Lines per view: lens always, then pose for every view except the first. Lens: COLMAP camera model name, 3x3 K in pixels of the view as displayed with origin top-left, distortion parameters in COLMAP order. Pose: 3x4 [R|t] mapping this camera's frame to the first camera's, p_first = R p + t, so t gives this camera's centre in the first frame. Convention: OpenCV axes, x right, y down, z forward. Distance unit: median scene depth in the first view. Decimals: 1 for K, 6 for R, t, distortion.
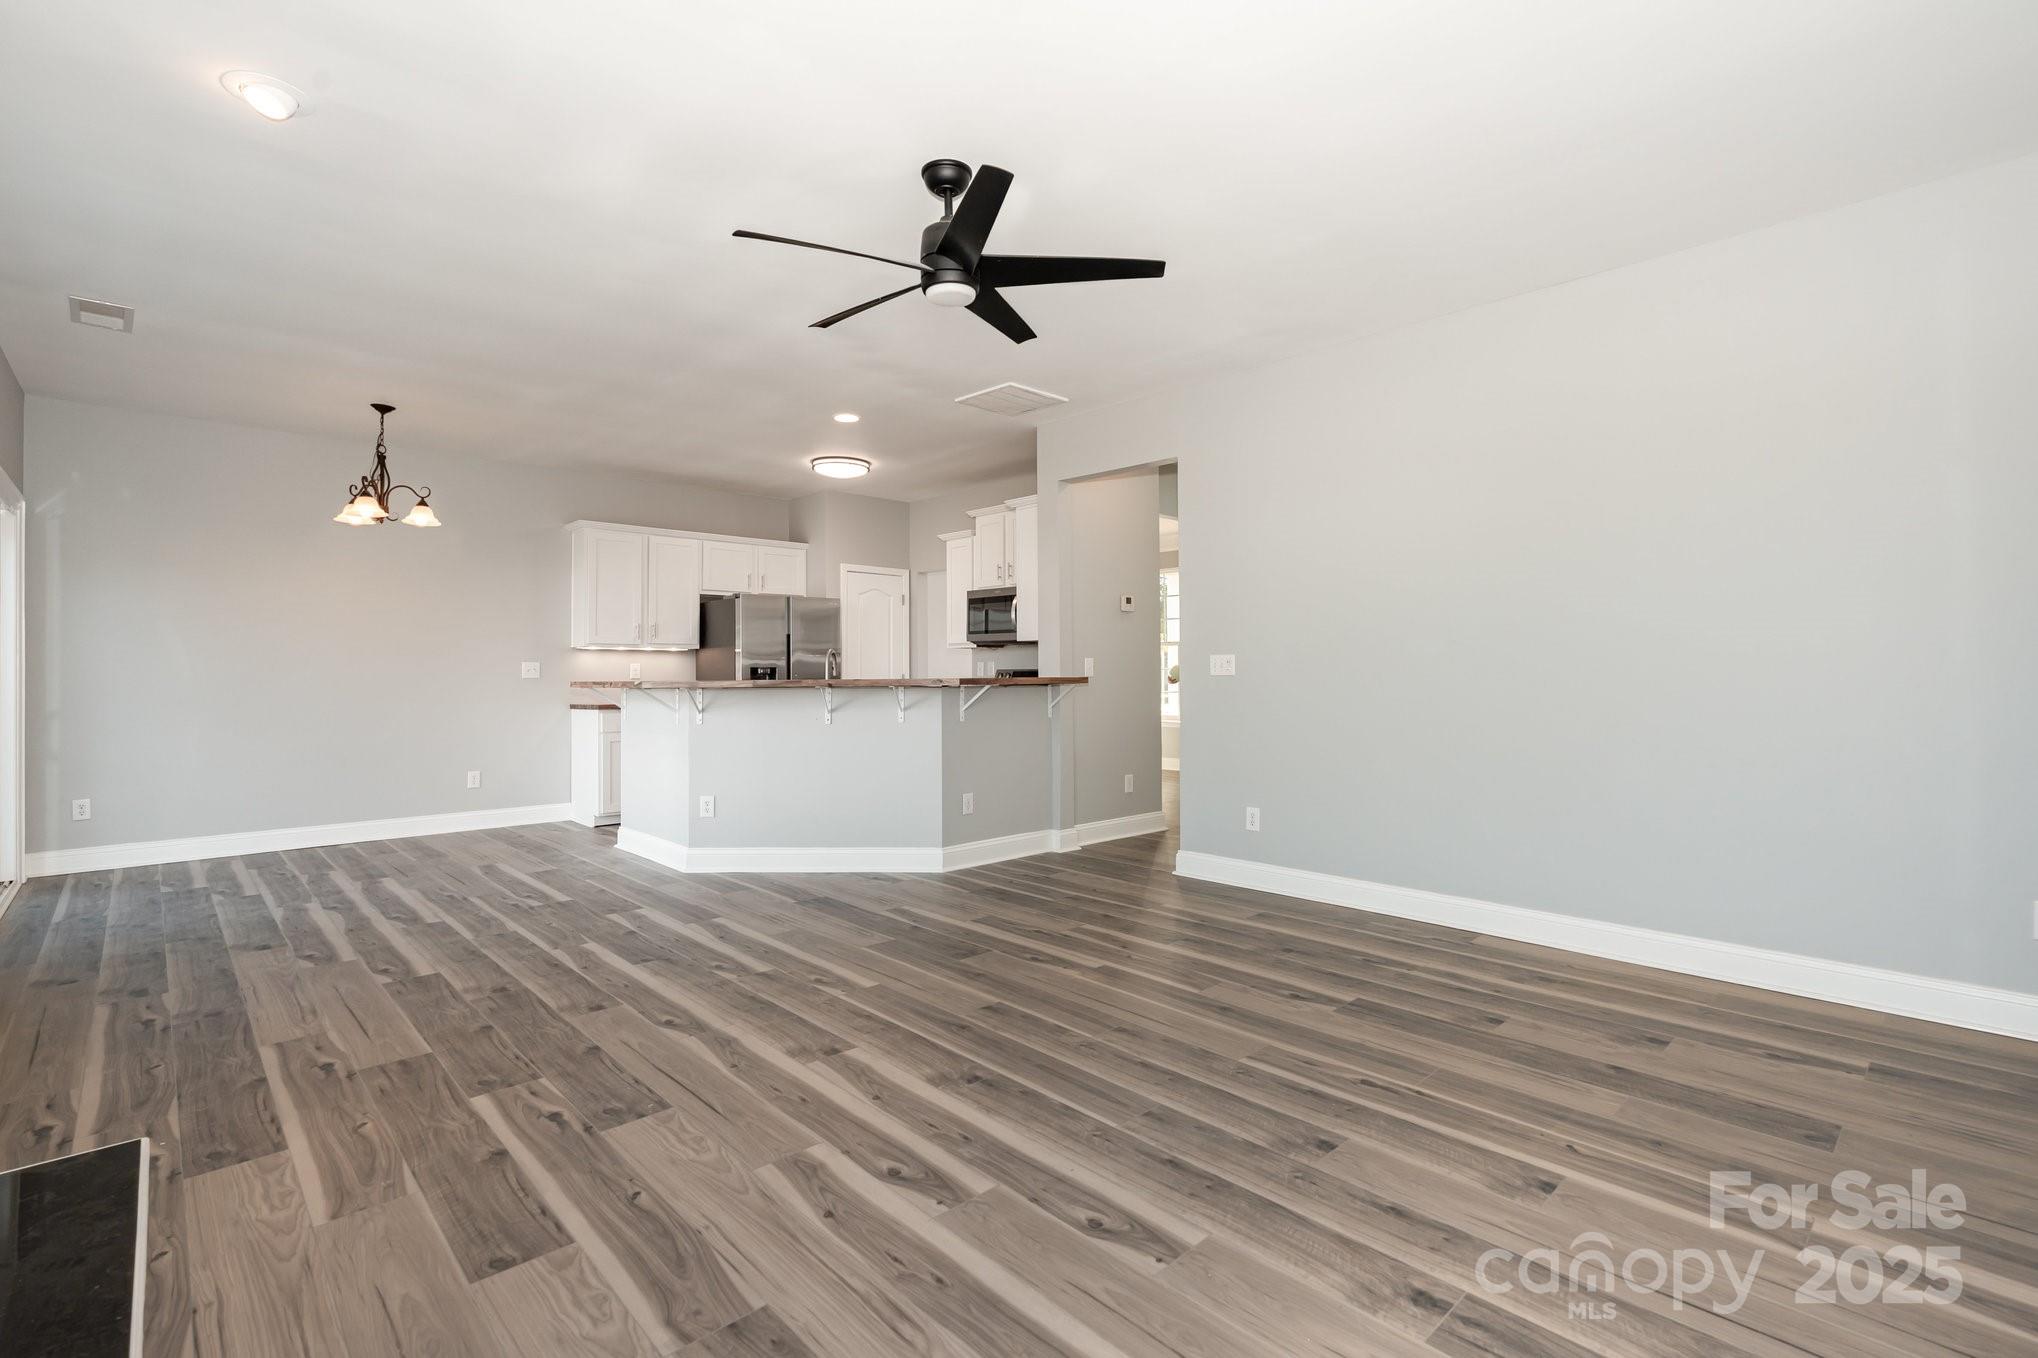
lens RADIAL K [[875.0, 0, 1026.8], [0, 875.0, 663.8], [0, 0, 1]] dist [-0.021973, 0.000069]
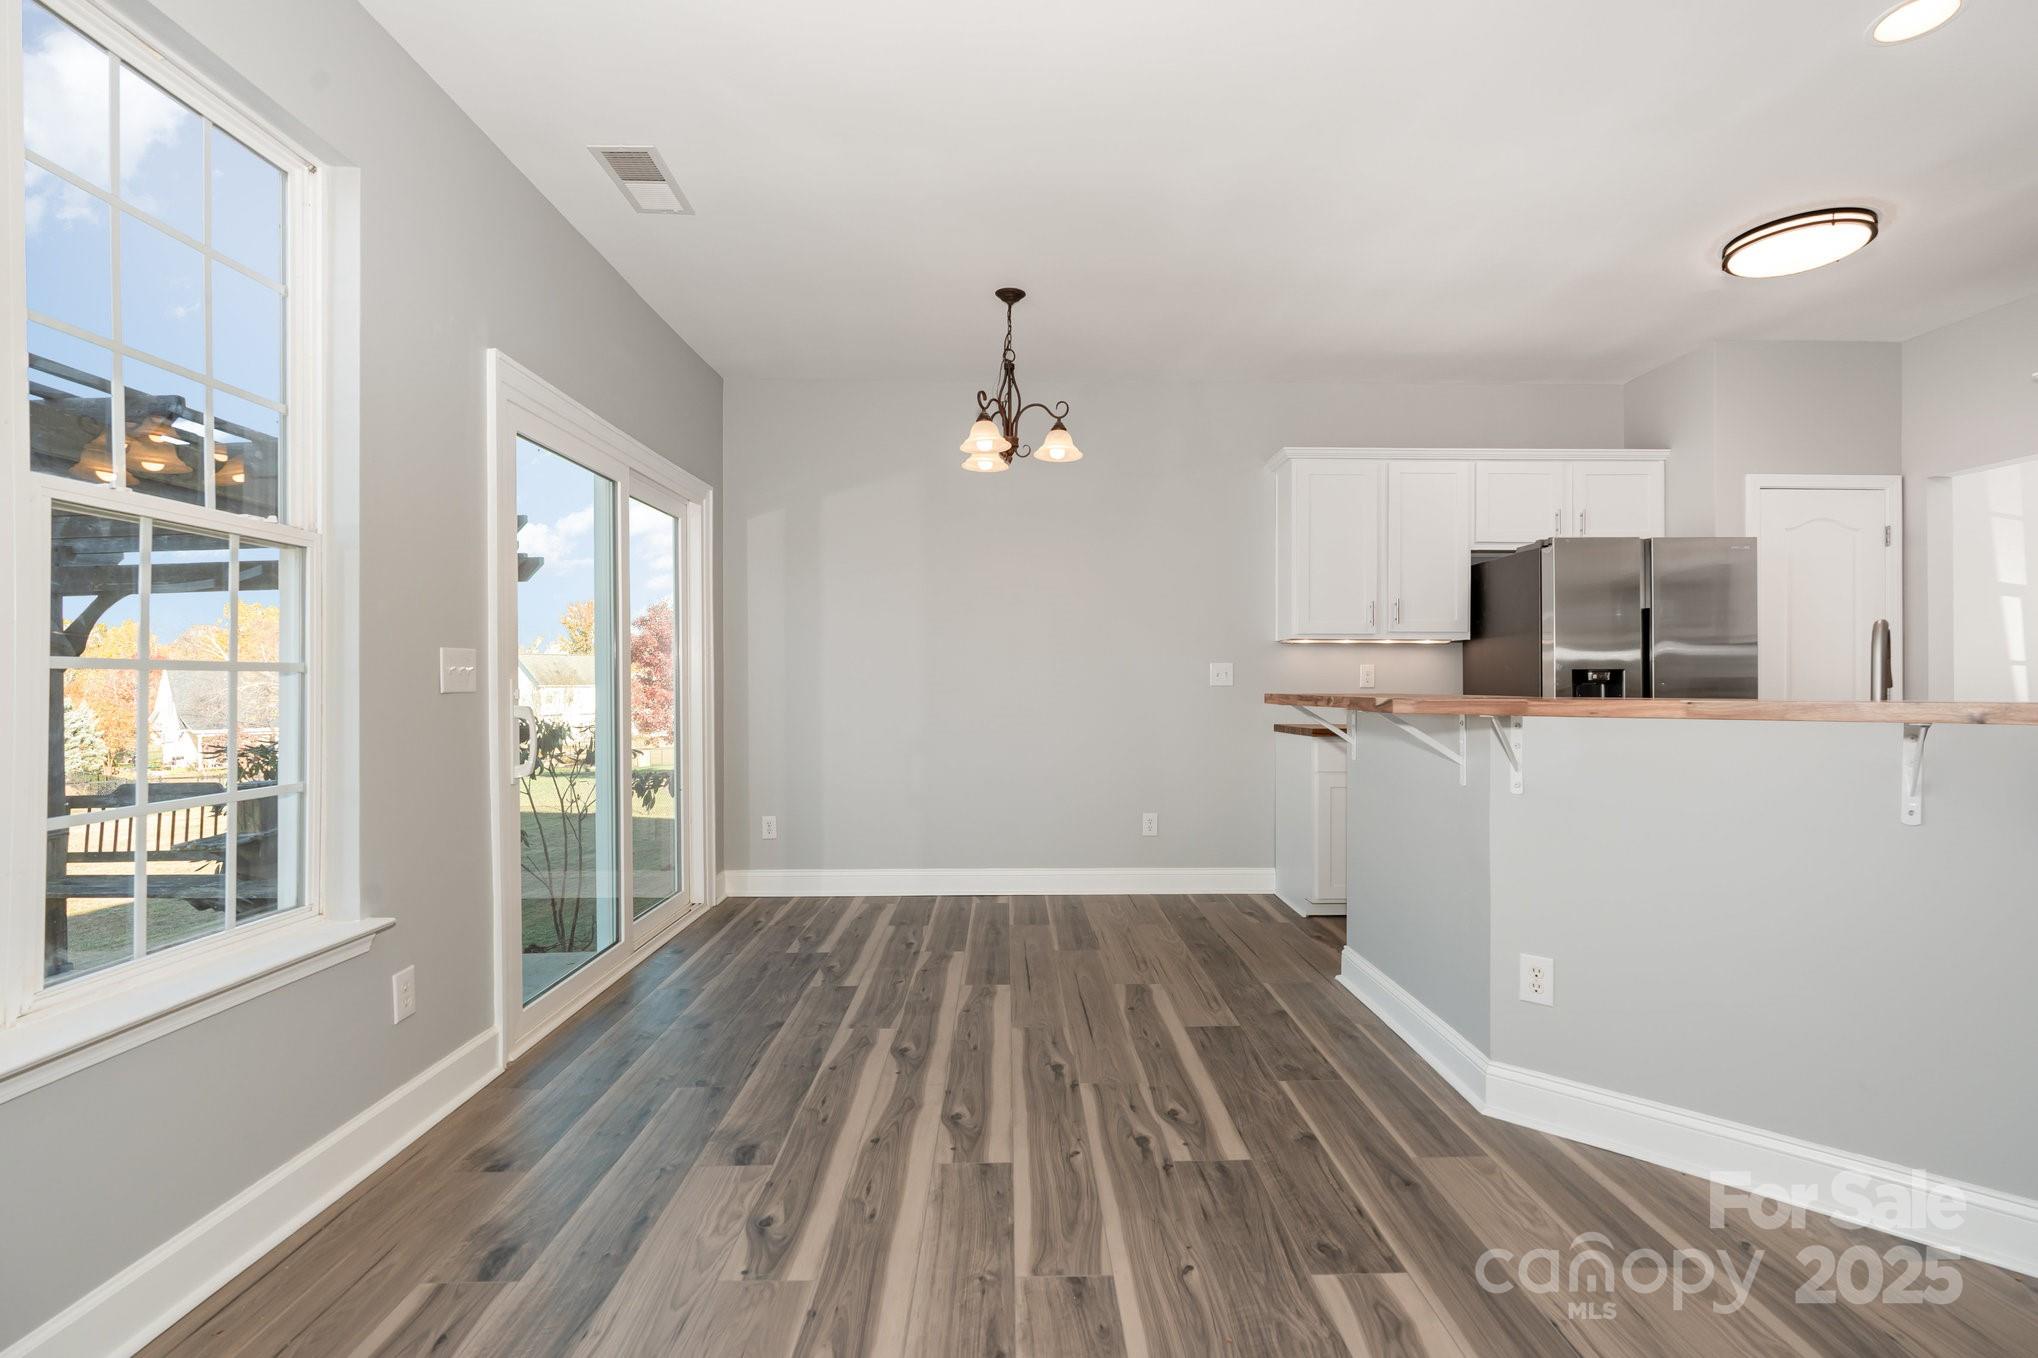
lens RADIAL K [[937.4, 0, 1015.0], [0, 937.4, 682.0], [0, 0, 1]] dist [-0.001867, 0.000563]
pose [[0.717369, 0.005139, -0.696675, -0.158443], [0.003483, 0.999934, 0.010962, 0.003543], [0.696685, -0.010290, 0.717303, 0.332749]]
